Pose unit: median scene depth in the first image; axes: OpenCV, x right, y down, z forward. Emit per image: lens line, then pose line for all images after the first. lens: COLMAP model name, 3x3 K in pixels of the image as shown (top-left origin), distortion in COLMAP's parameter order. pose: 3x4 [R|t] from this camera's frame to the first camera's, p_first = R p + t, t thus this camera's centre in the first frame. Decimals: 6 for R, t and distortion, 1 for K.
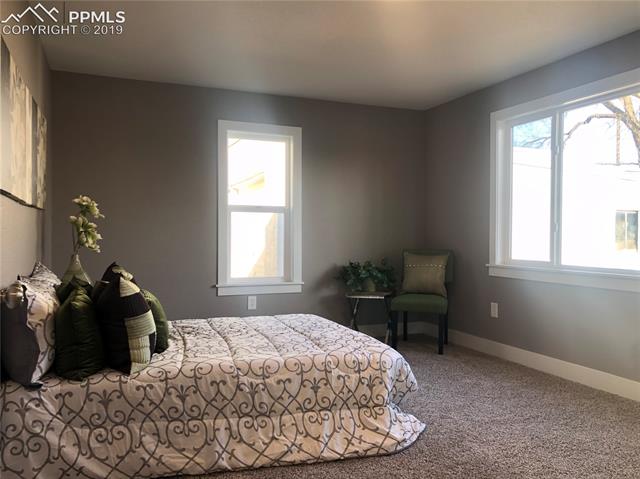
lens RADIAL K [[525.2, 0, 324.8], [0, 525.2, 236.3], [0, 0, 1]] dist [0.031551, -0.021992]
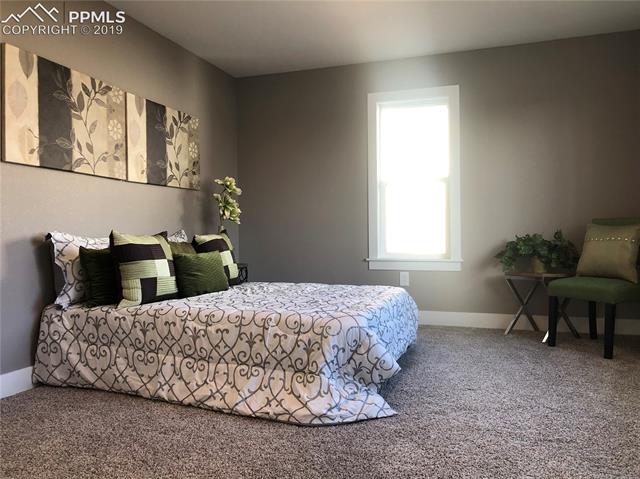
lens RADIAL K [[525.2, 0, 321.3], [0, 525.2, 241.5], [0, 0, 1]] dist [0.031551, -0.021992]
pose [[0.751999, -0.003873, -0.659153, 0.778284], [0.013675, 0.999859, 0.009727, 0.096132], [0.659023, -0.016329, 0.751946, 0.369564]]
